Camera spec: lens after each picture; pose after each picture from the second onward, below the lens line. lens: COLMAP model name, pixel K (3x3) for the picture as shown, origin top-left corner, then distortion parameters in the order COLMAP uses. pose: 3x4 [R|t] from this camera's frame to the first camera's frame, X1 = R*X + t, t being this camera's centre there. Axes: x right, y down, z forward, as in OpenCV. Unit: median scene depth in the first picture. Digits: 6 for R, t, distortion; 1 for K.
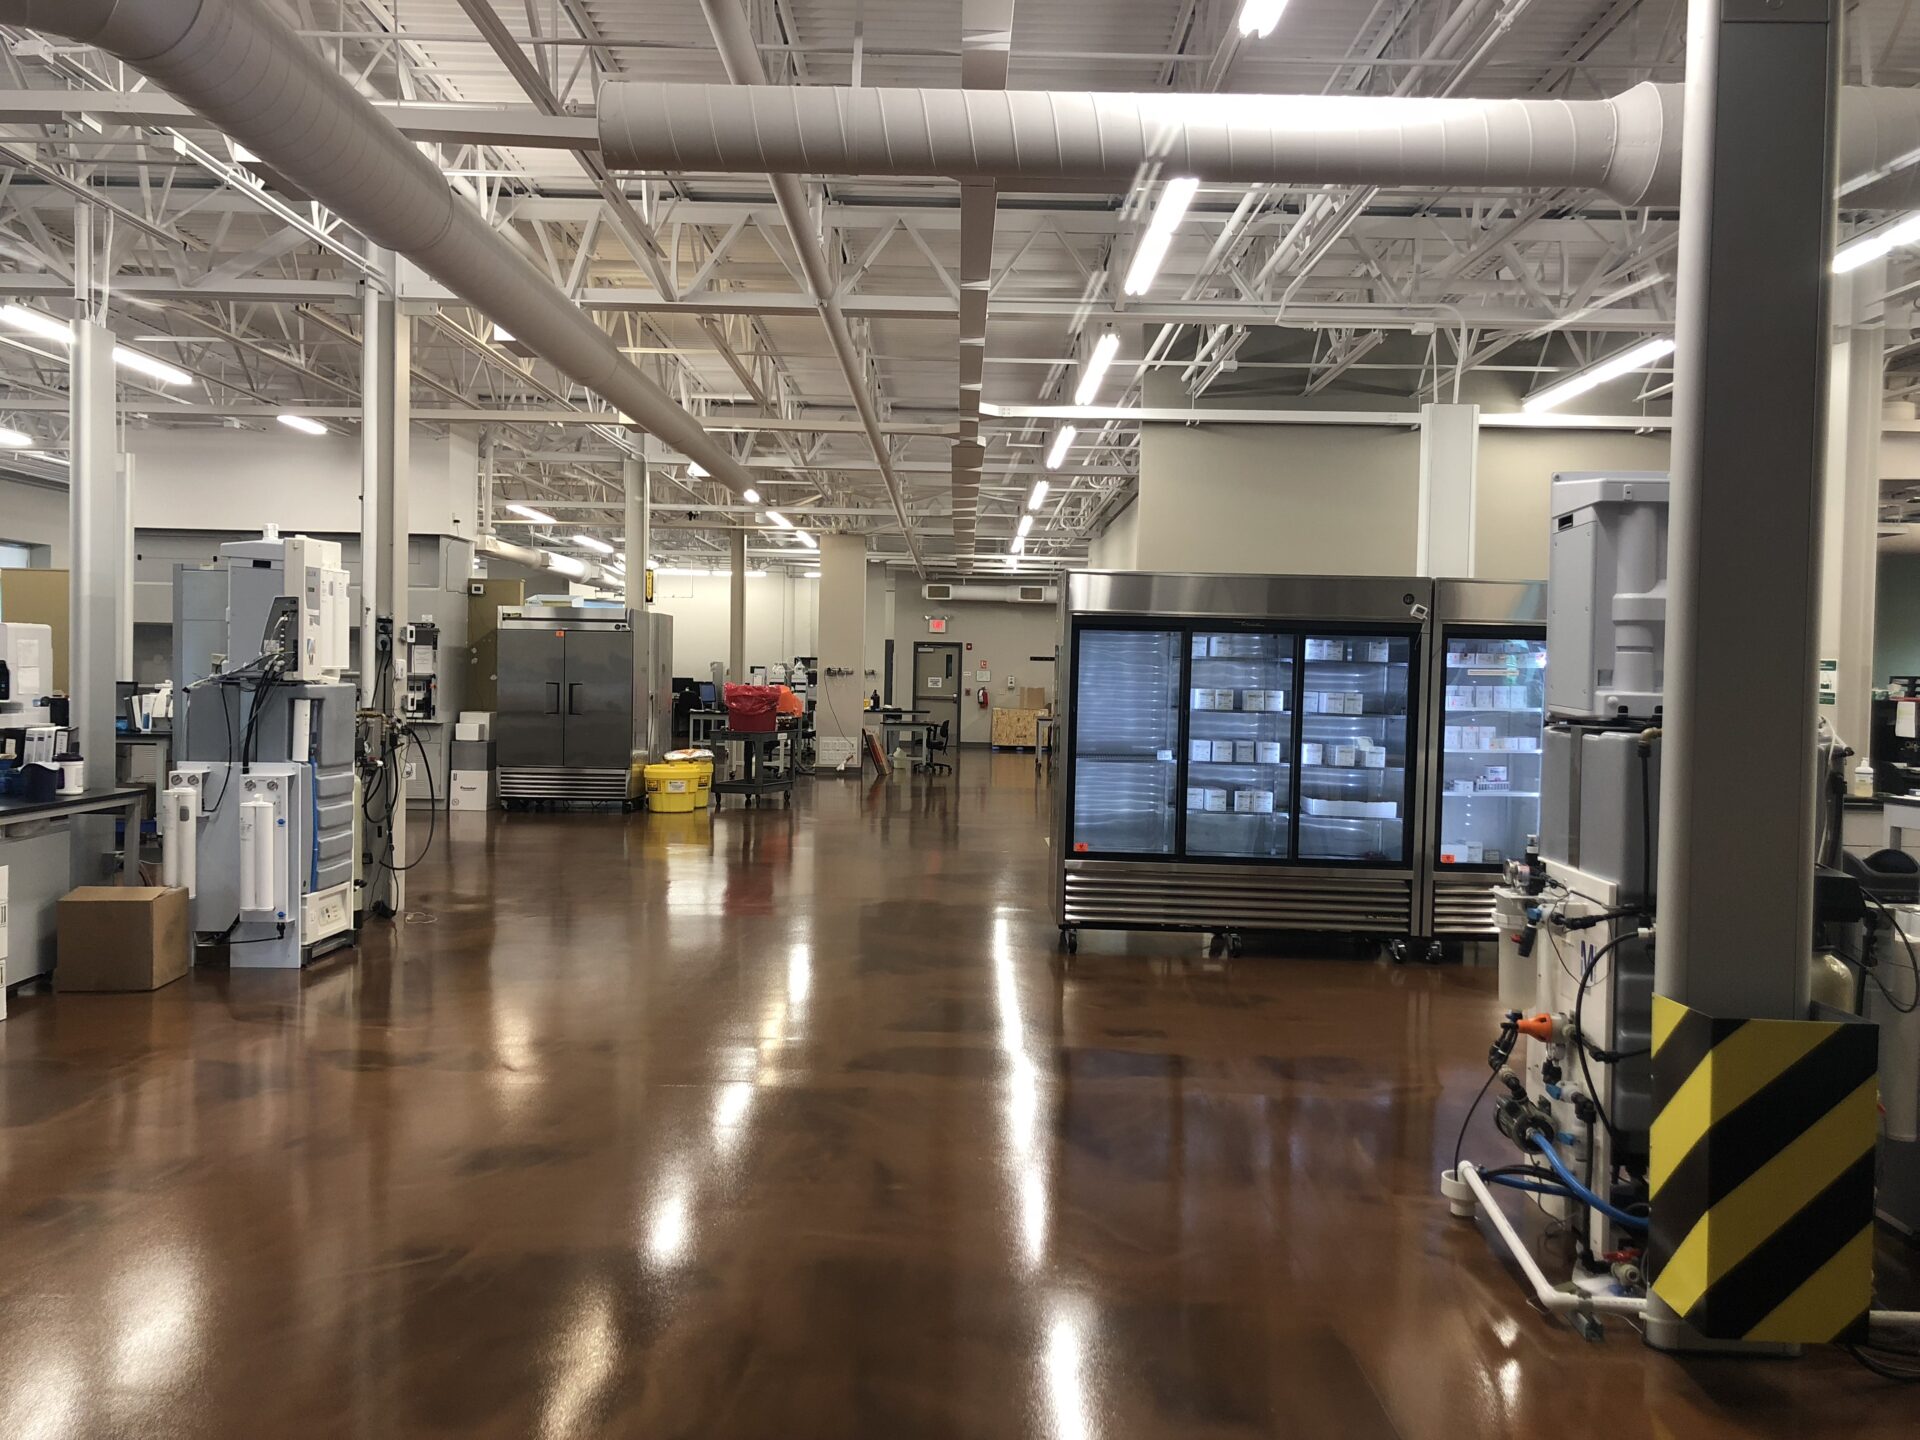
lens RADIAL K [[1560.1, 0, 970.2], [0, 1560.1, 717.7], [0, 0, 1]] dist [0.025669, -0.005509]
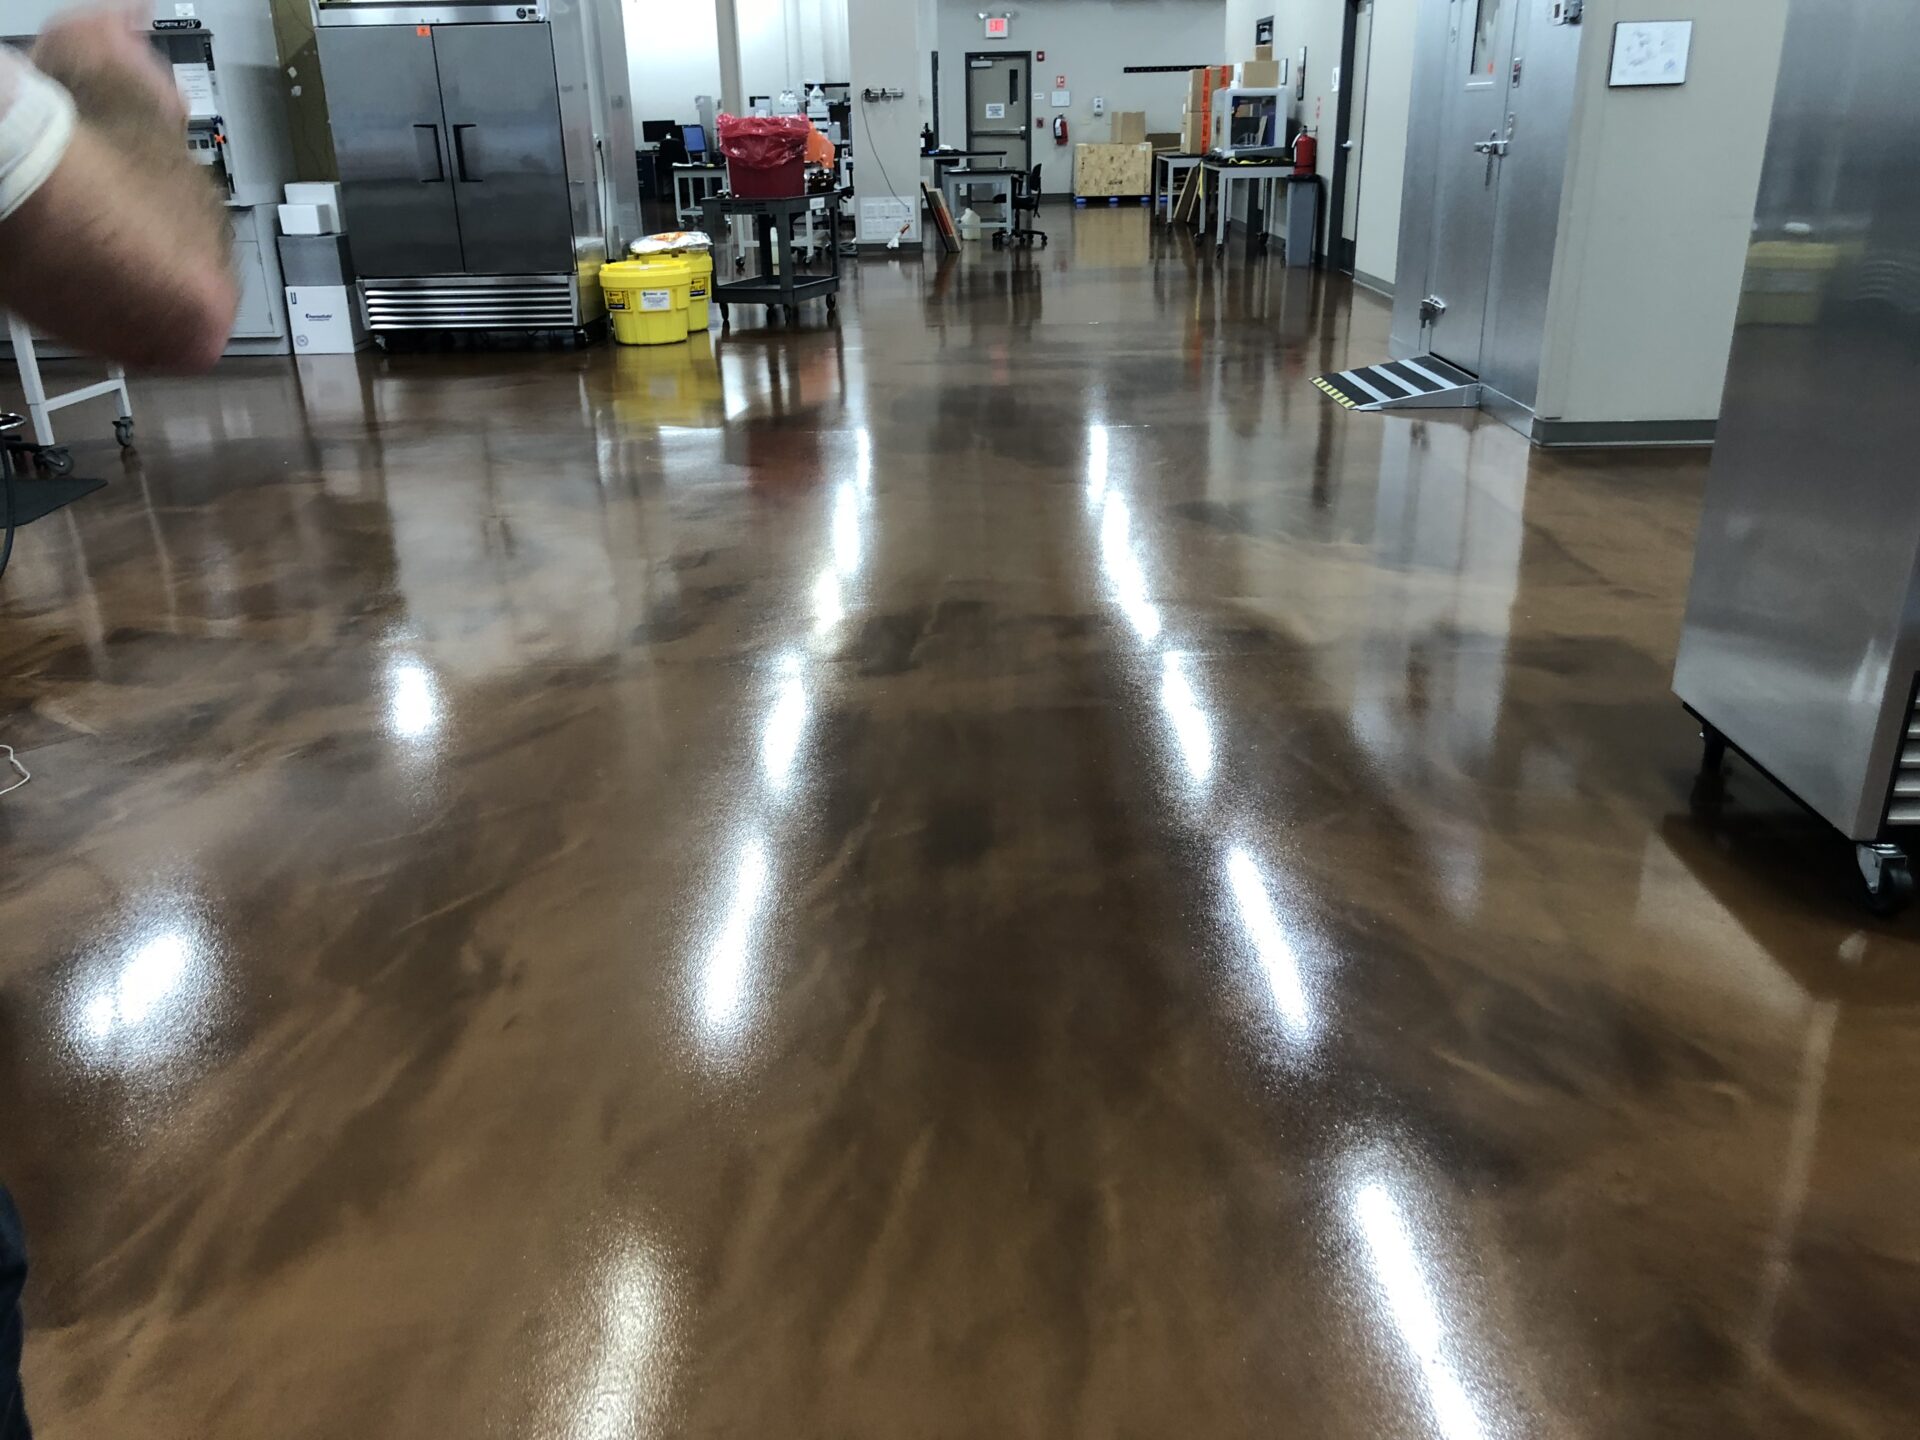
lens RADIAL K [[1560.1, 0, 945.8], [0, 1560.1, 735.8], [0, 0, 1]] dist [0.025669, -0.005509]
pose [[0.998888, -0.033068, -0.033601, -0.043783], [0.042621, 0.938060, 0.343841, -0.001099], [0.020150, -0.344891, 0.938427, 0.271251]]
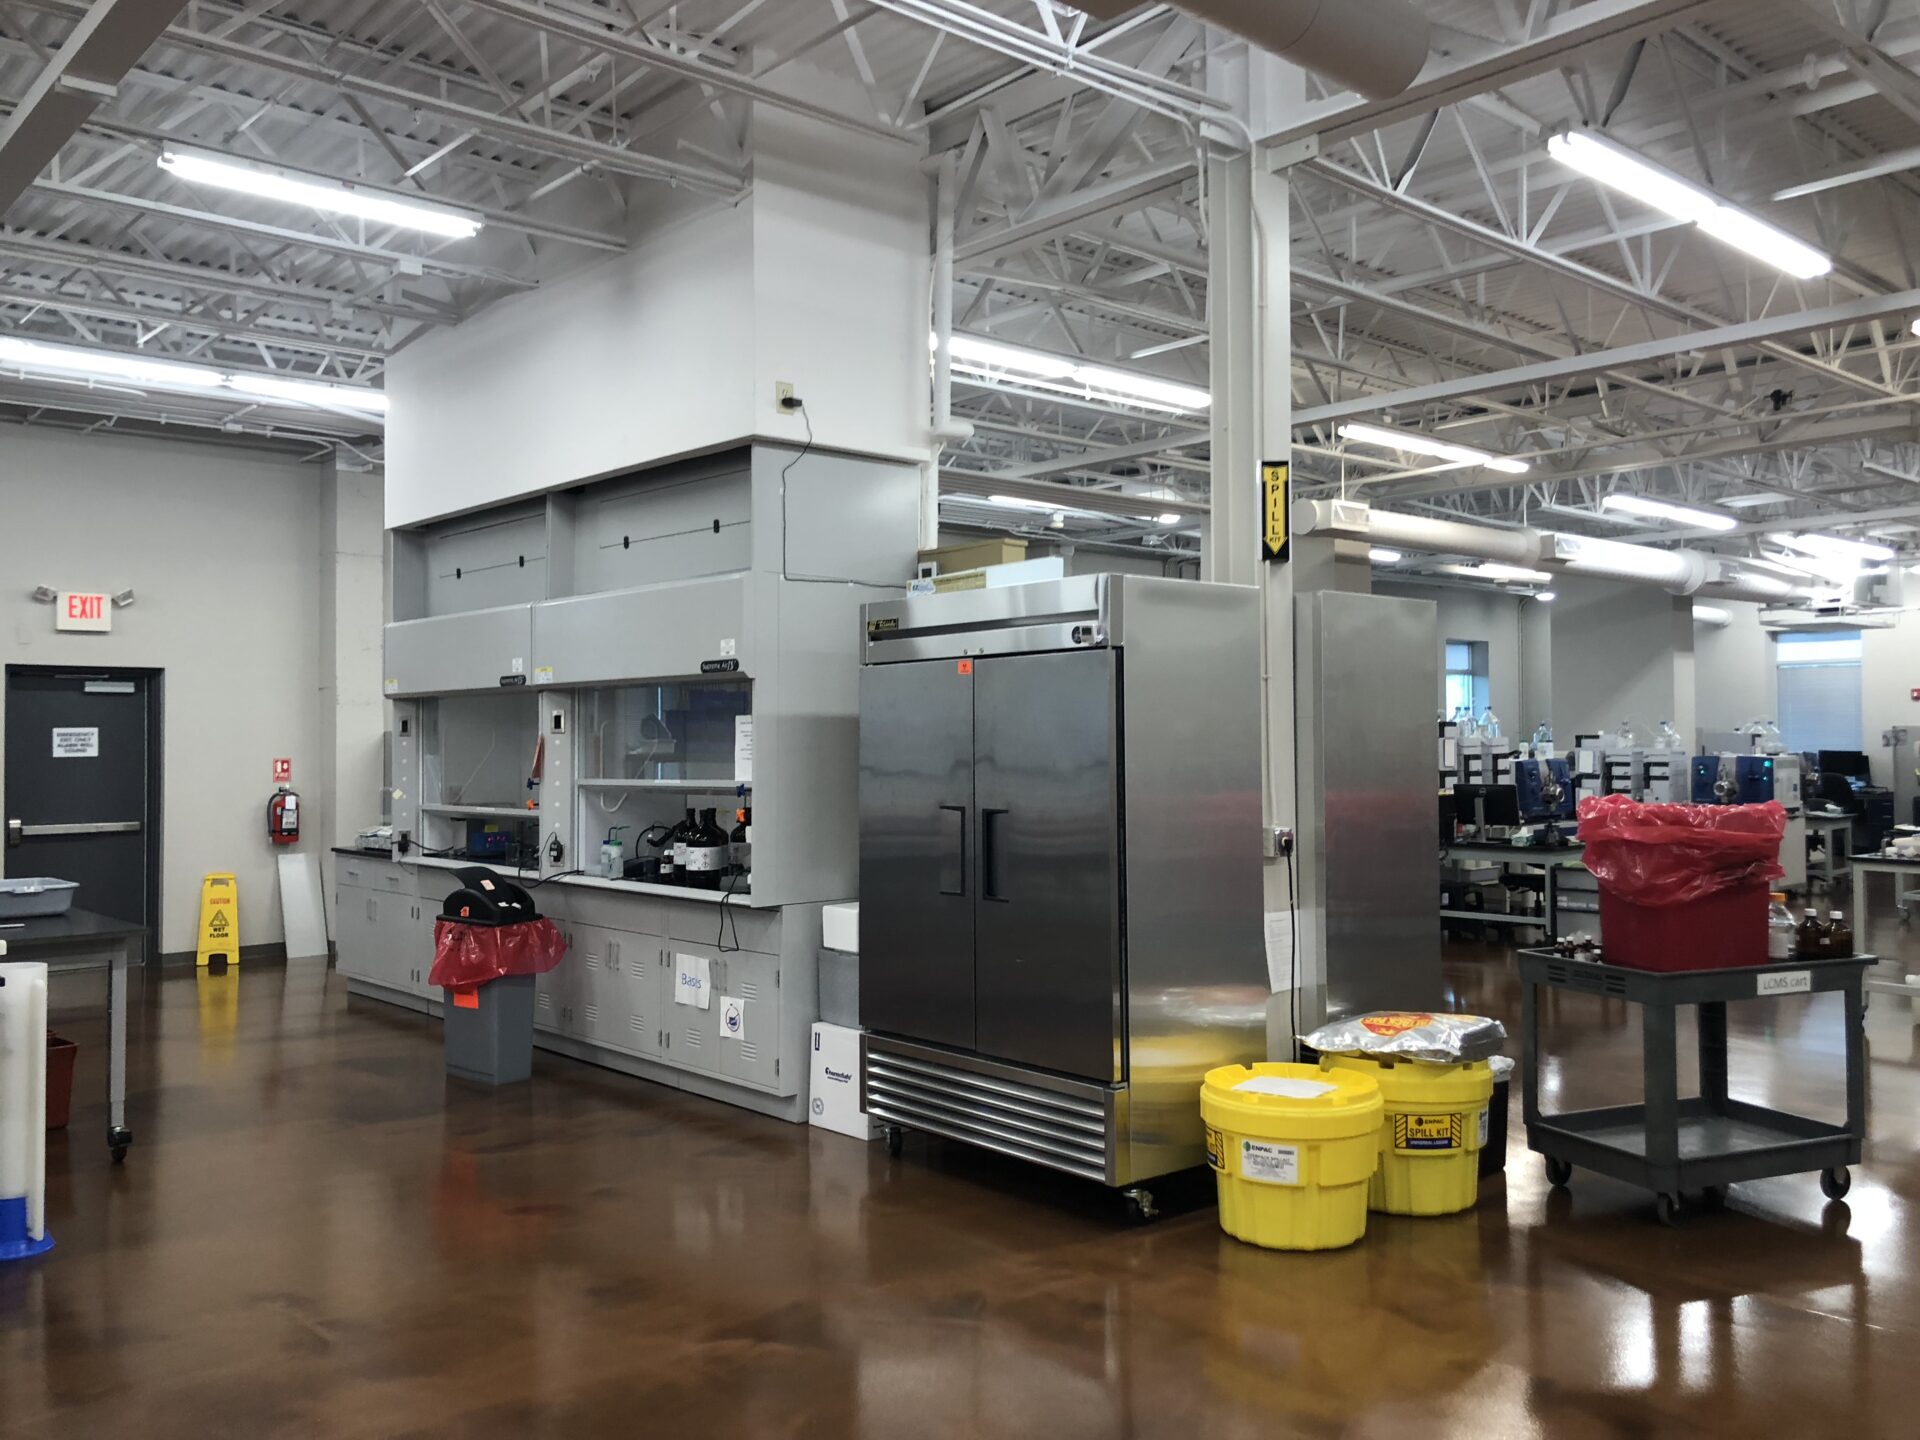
lens RADIAL K [[1560.1, 0, 969.4], [0, 1560.1, 714.2], [0, 0, 1]] dist [0.025669, -0.005509]
pose [[0.674733, -0.038416, -0.737062, -0.004378], [-0.002788, 0.998505, -0.054595, -0.017313], [0.738057, 0.038892, 0.673616, 0.551456]]
